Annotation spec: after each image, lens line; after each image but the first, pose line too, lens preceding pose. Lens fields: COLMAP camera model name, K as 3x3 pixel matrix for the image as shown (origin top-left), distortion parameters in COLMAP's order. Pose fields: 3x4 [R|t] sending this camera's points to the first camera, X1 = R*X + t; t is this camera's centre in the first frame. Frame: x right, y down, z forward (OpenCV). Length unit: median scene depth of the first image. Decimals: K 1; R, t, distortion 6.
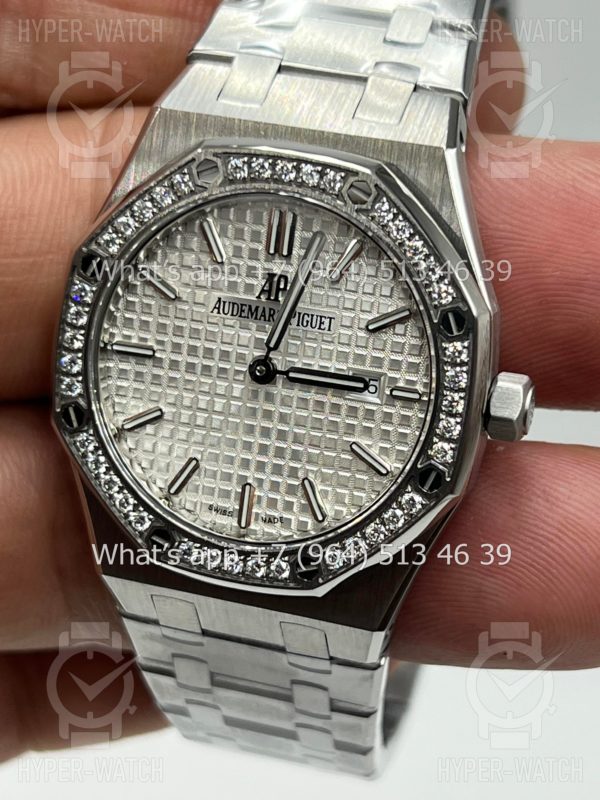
lens RADIAL K [[1935.5, 0, 300.0], [0, 1935.5, 400.0], [0, 0, 1]] dist [0.286611, 0.085897]
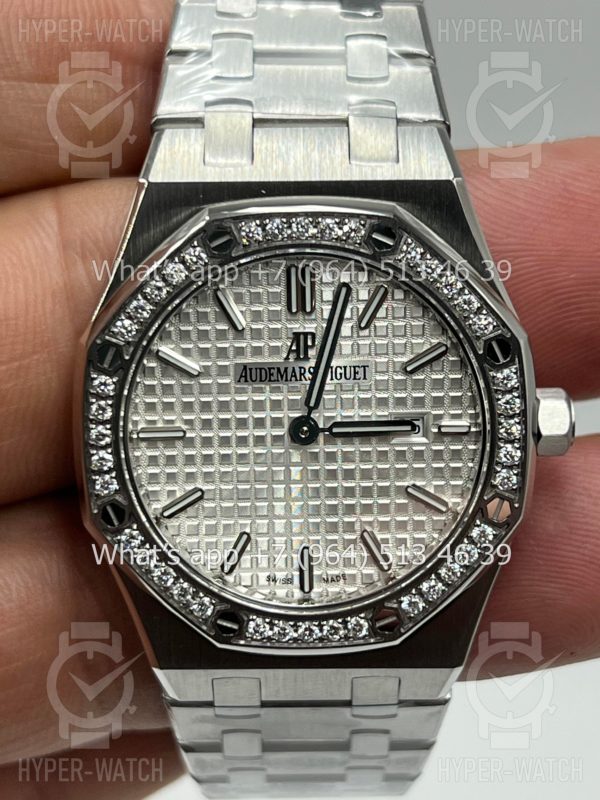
lens RADIAL K [[1935.5, 0, 300.0], [0, 1935.5, 400.0], [0, 0, 1]] dist [0.286611, 0.085897]
pose [[0.952956, -0.183044, 0.241598, -0.253306], [0.176554, 0.983099, 0.048436, -0.078124], [-0.246381, -0.003502, 0.969167, 0.053665]]
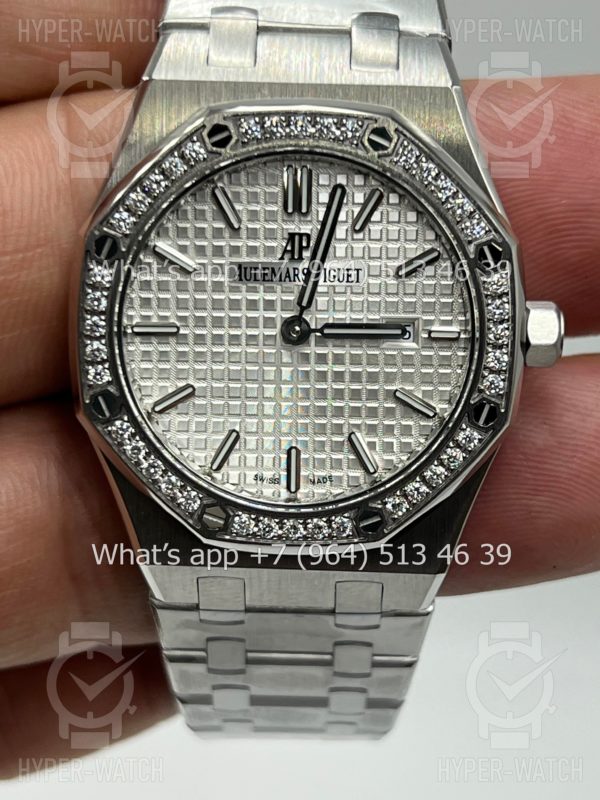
lens RADIAL K [[1935.5, 0, 300.0], [0, 1935.5, 400.0], [0, 0, 1]] dist [0.286611, 0.085897]
pose [[0.961849, -0.136762, 0.236947, -0.255912], [0.141163, 0.989985, -0.001625, 0.021444], [-0.234351, 0.035011, 0.971521, 0.037461]]
